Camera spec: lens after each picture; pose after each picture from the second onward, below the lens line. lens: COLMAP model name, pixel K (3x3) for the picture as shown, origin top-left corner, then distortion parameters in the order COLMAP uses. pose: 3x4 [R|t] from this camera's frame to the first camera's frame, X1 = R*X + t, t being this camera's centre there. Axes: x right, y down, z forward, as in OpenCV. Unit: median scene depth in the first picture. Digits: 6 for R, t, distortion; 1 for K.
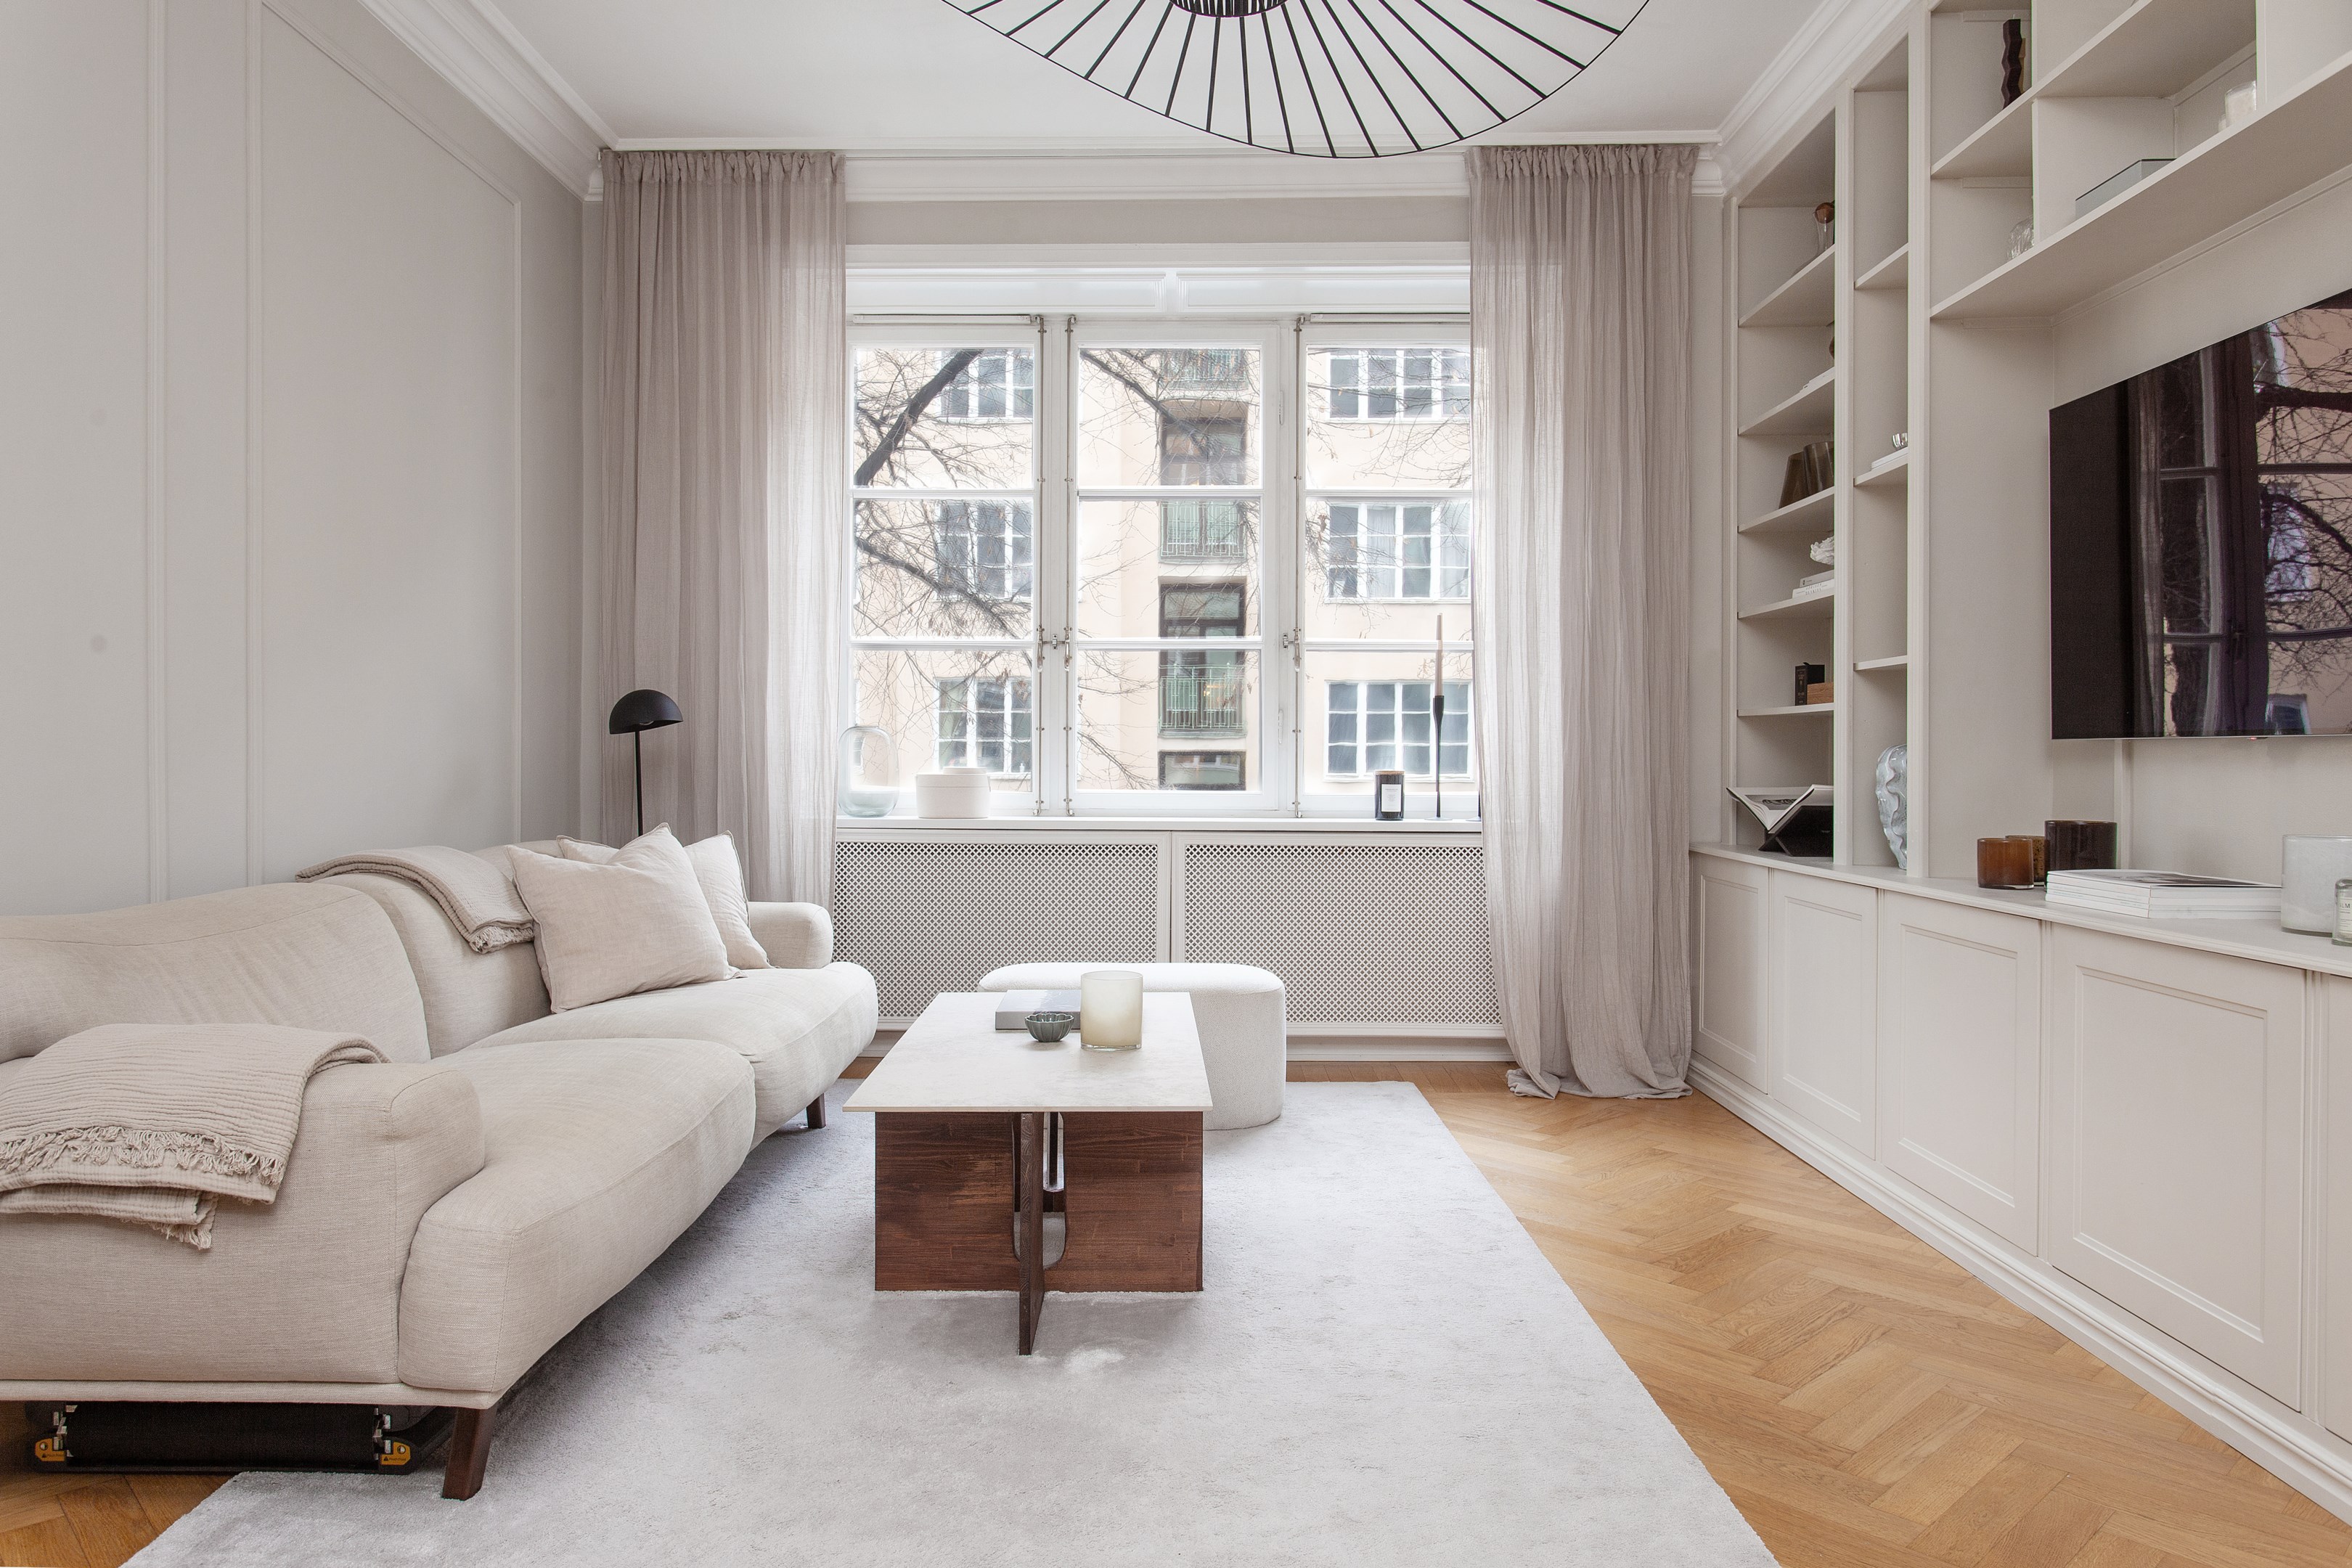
lens RADIAL K [[1569.4, 0, 1162.4], [0, 1569.4, 779.6], [0, 0, 1]] dist [-0.007925, 0.003870]
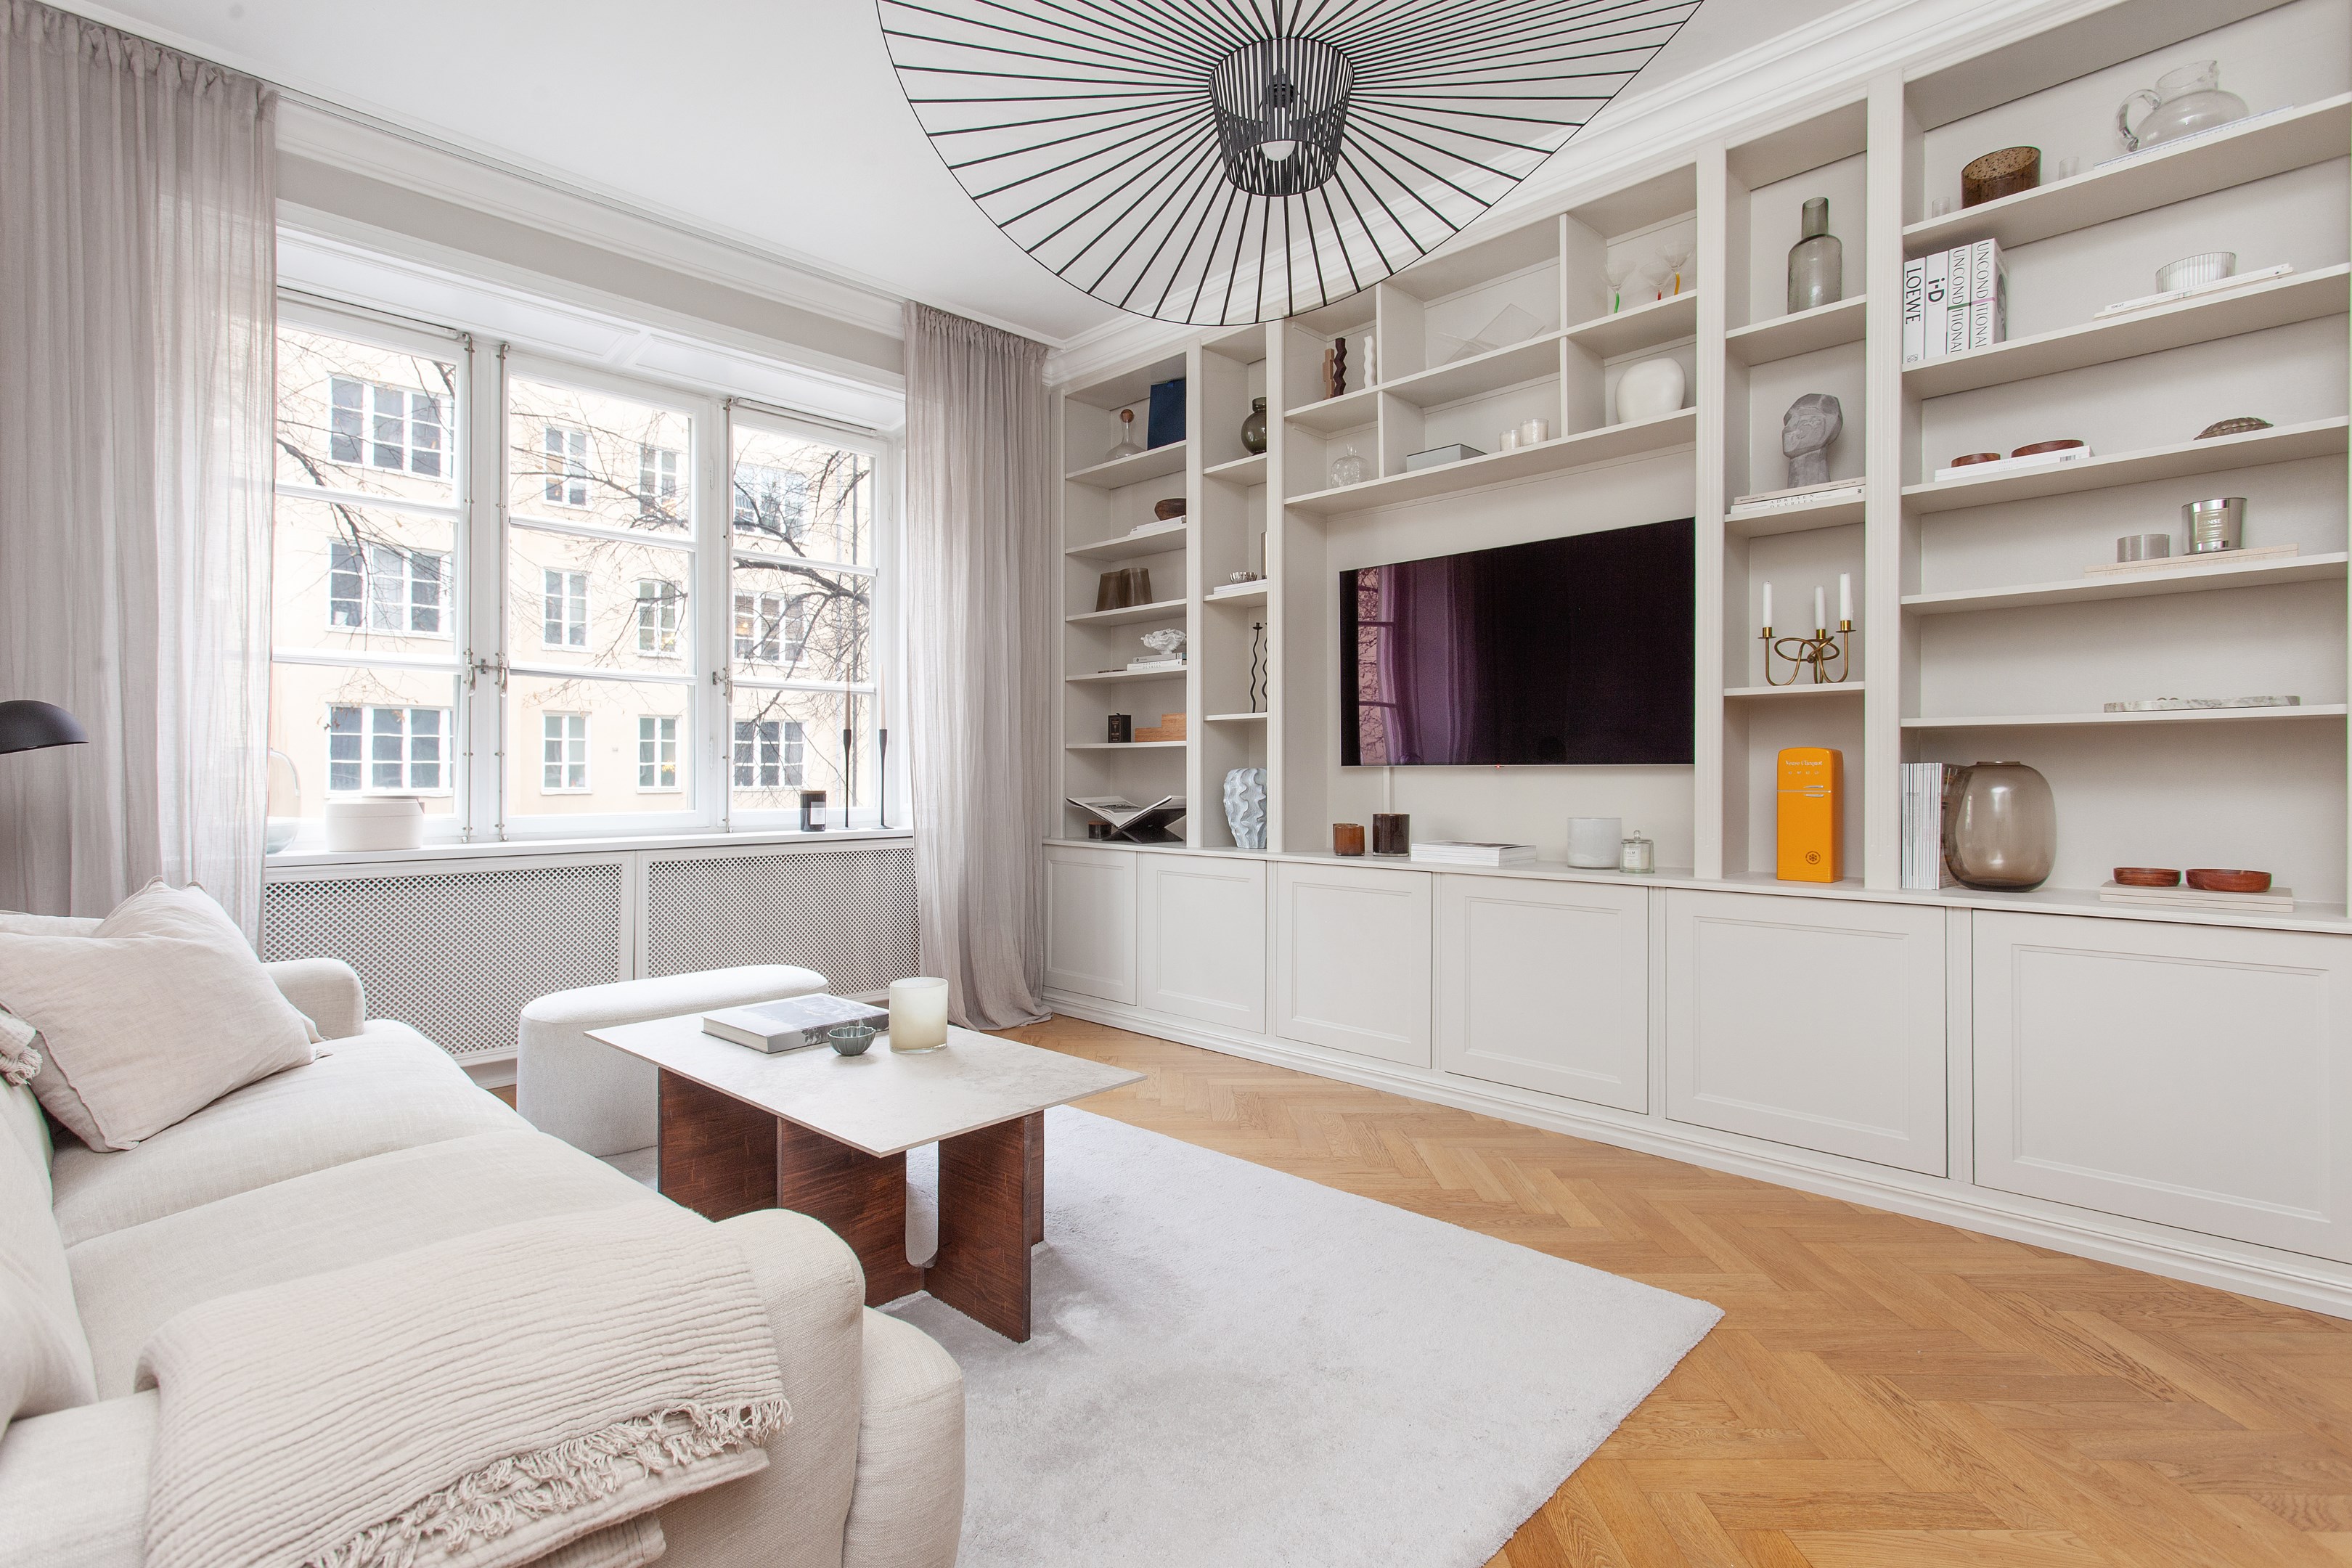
lens RADIAL K [[1131.6, 0, 1179.9], [0, 1131.6, 771.6], [0, 0, 1]] dist [-0.002971, 0.002398]
pose [[0.680563, -0.005193, 0.732671, -0.348469], [0.015407, 0.999855, -0.007224, -0.010744], [-0.732527, 0.016205, 0.680545, 0.230157]]
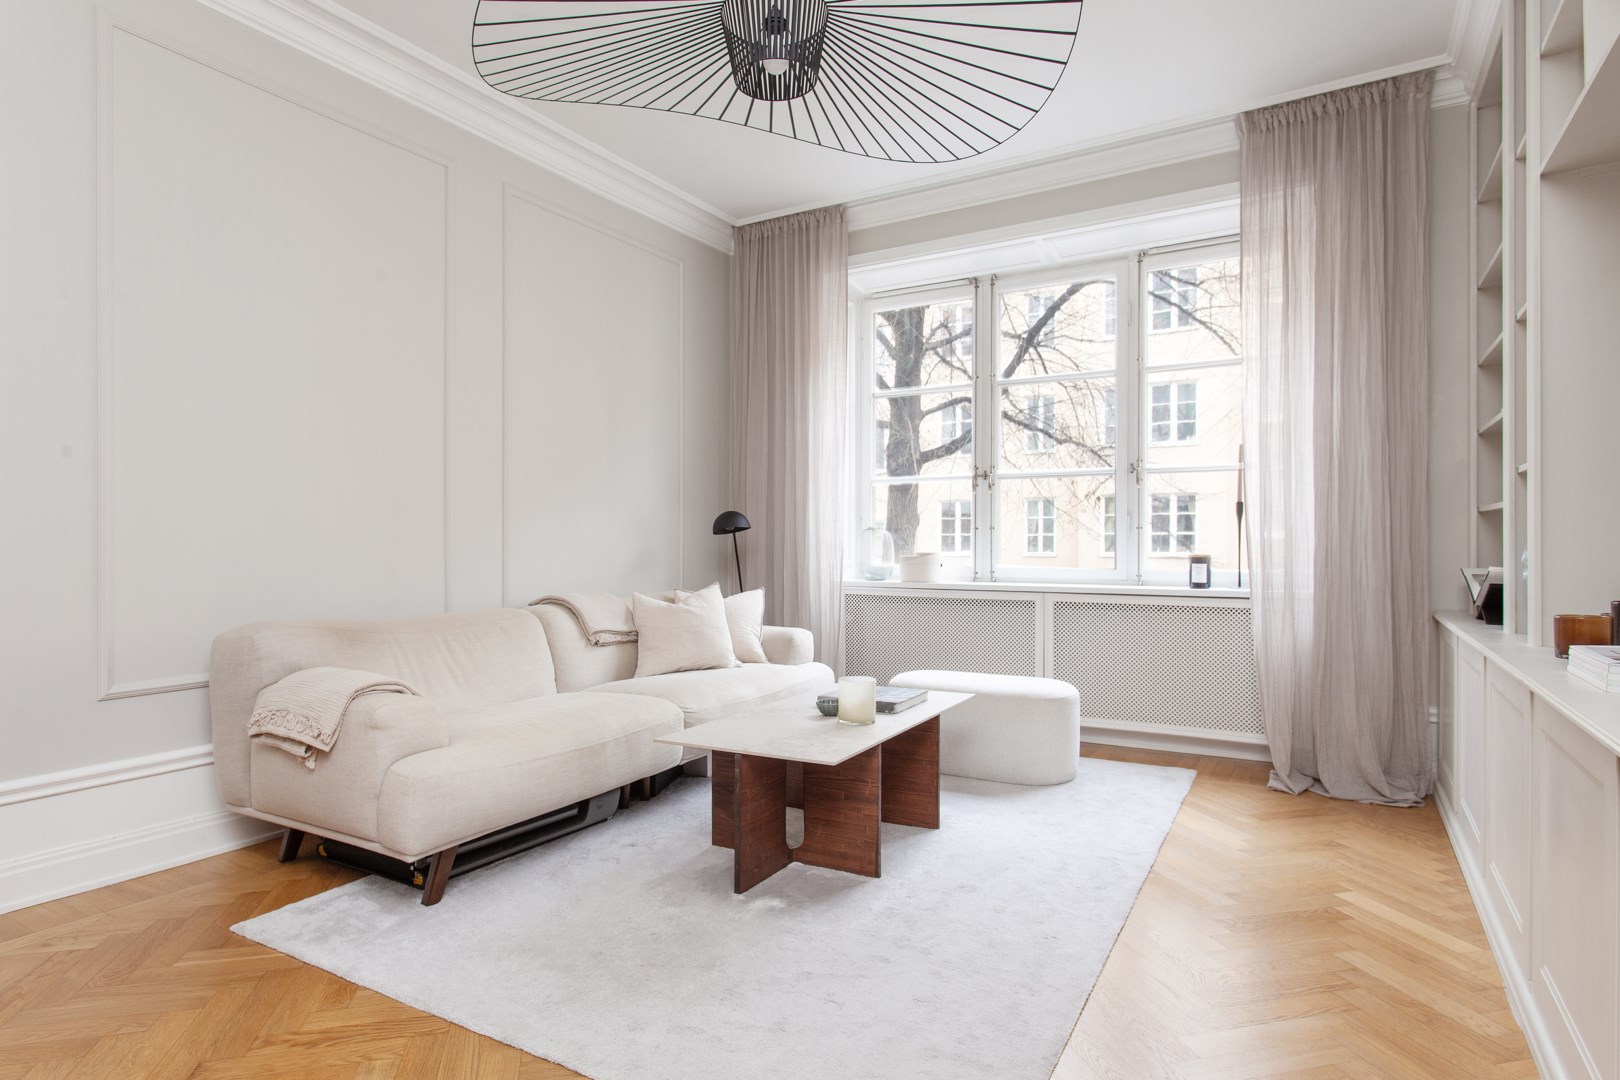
lens RADIAL K [[904.3, 0, 790.3], [0, 904.3, 552.5], [0, 0, 1]] dist [-0.005384, 0.004185]
pose [[0.862081, 0.000133, -0.506771, 0.279016], [-0.002446, 0.999989, -0.003900, -0.003555], [0.506765, 0.004602, 0.862072, 0.099590]]
